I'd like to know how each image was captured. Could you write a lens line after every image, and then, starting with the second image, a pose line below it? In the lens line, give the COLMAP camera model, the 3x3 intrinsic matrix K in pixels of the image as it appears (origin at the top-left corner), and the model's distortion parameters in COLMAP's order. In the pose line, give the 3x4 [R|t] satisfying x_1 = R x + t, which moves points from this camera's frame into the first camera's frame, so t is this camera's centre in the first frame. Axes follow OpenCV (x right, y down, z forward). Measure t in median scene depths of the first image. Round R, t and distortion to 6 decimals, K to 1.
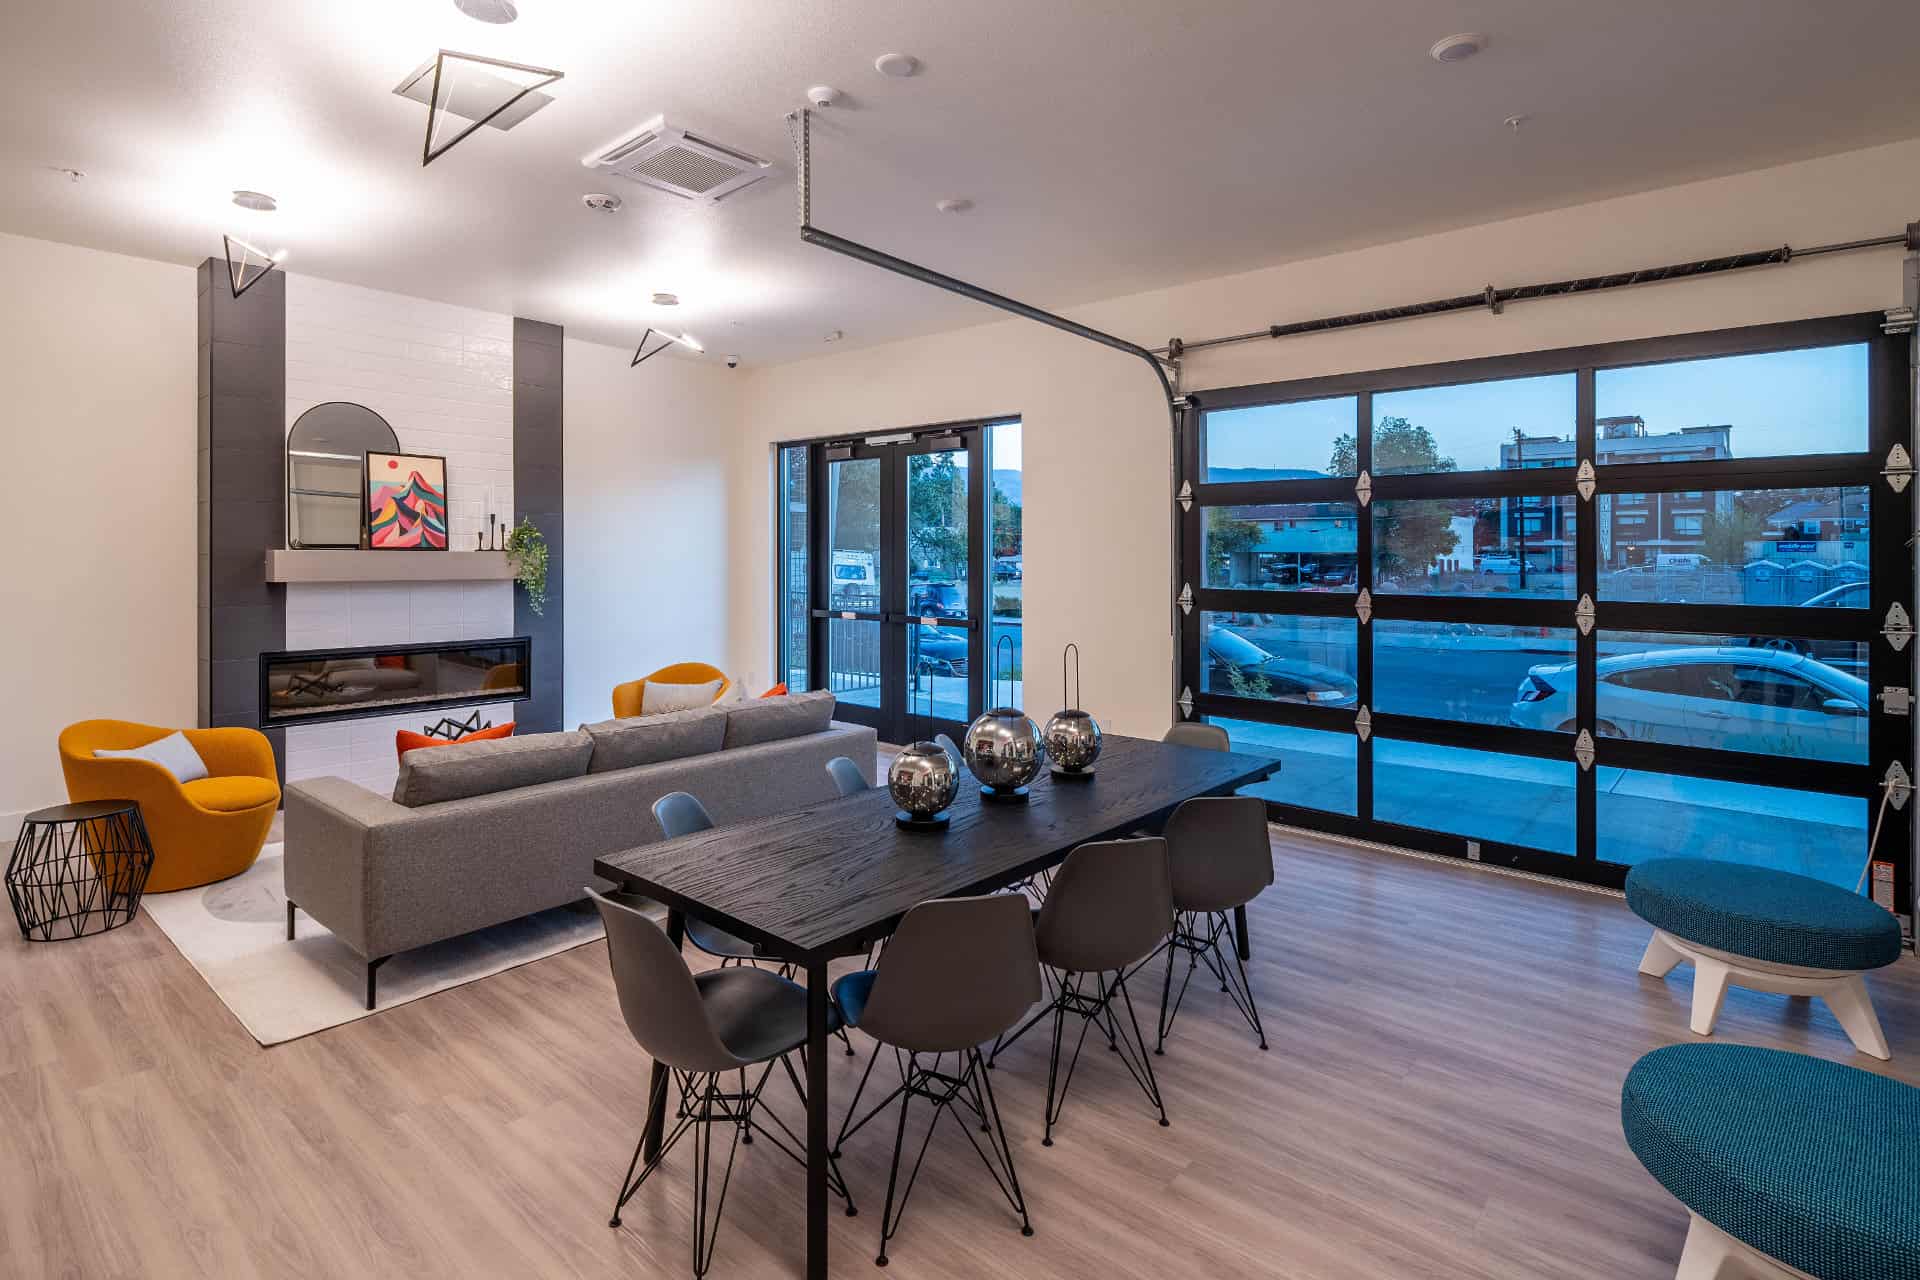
lens RADIAL K [[936.0, 0, 953.6], [0, 936.0, 554.9], [0, 0, 1]] dist [-0.003304, -0.000570]
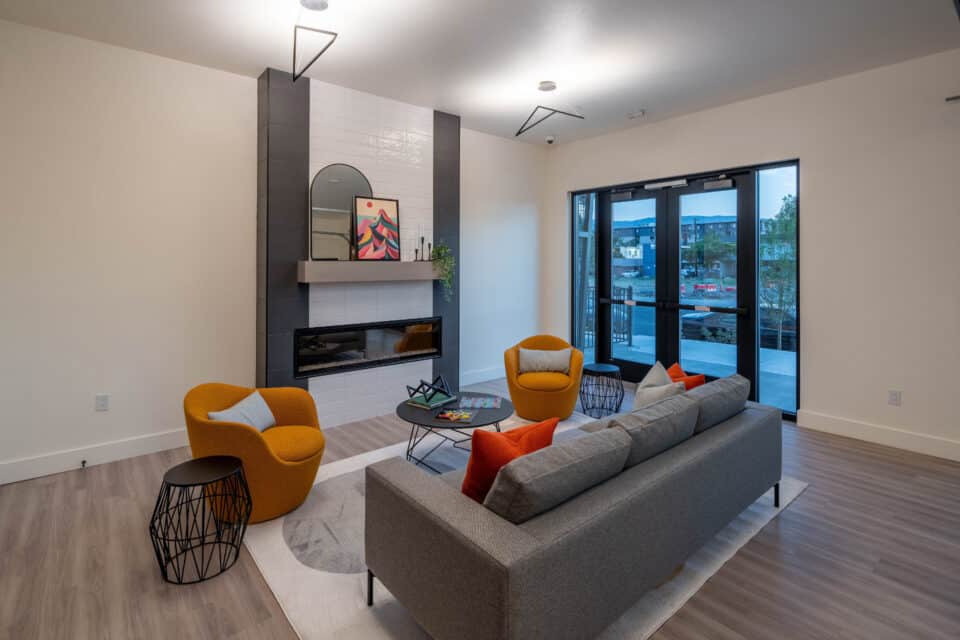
lens RADIAL K [[470.7, 0, 482.5], [0, 470.7, 254.8], [0, 0, 1]] dist [0.002397, -0.000205]
pose [[0.986123, -0.005880, -0.165913, -0.286309], [0.003345, 0.999873, -0.015552, -0.002437], [0.165984, 0.014782, 0.986018, 0.270769]]
